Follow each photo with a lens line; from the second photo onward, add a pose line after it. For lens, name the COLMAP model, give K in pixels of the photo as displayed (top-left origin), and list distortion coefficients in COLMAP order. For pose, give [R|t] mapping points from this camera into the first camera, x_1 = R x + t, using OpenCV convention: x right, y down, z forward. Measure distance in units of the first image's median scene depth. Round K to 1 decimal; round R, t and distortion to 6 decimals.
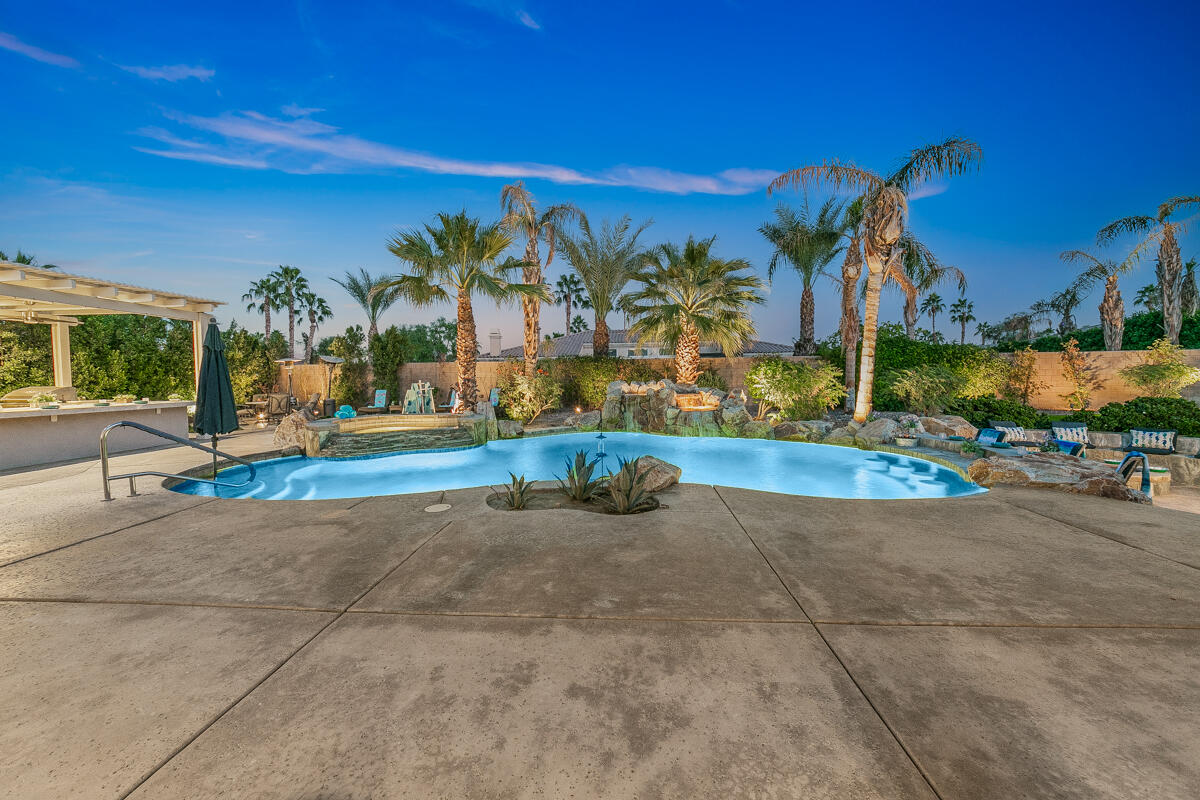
lens RADIAL K [[440.0, 0, 598.9], [0, 440.0, 392.3], [0, 0, 1]] dist [-0.022111, 0.006108]
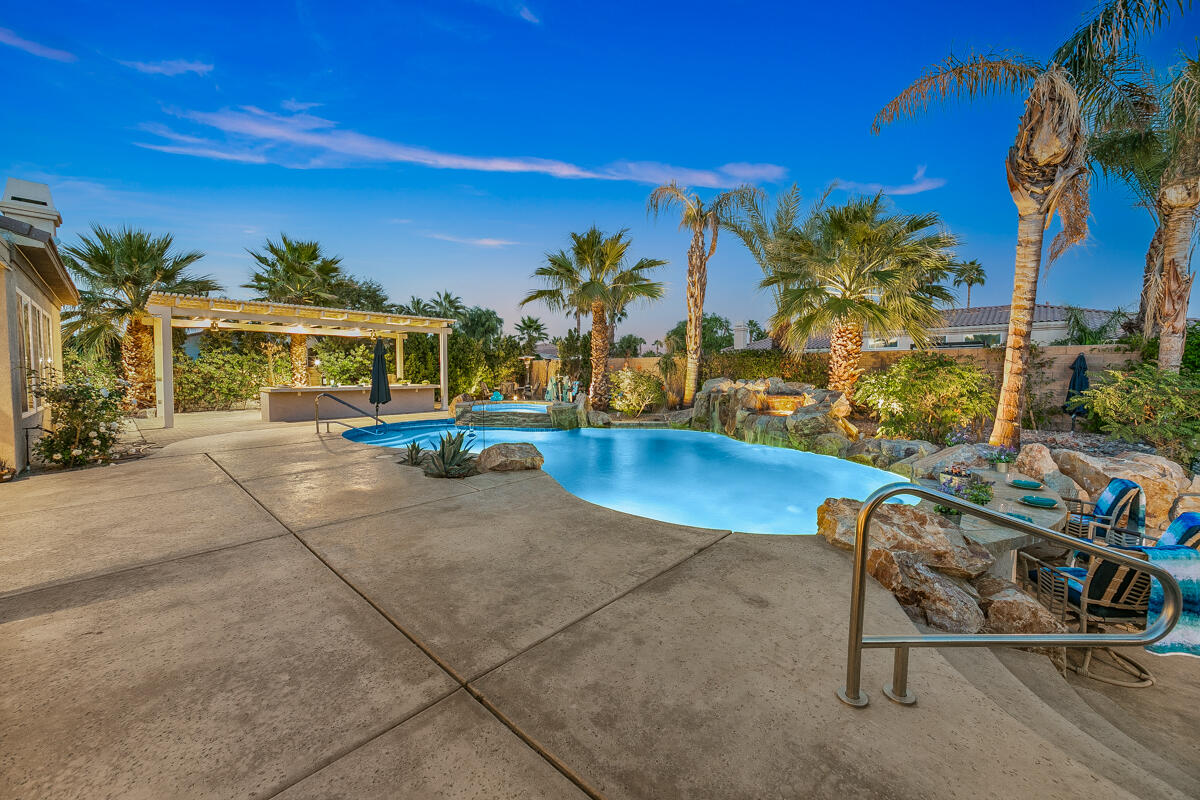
lens RADIAL K [[457.2, 0, 600.4], [0, 457.2, 392.5], [0, 0, 1]] dist [-0.003653, -0.000310]
pose [[0.774966, 0.041504, -0.630639, 0.484772], [-0.033303, 0.999137, 0.024832, -0.012098], [0.631125, 0.001758, 0.775679, 0.086039]]
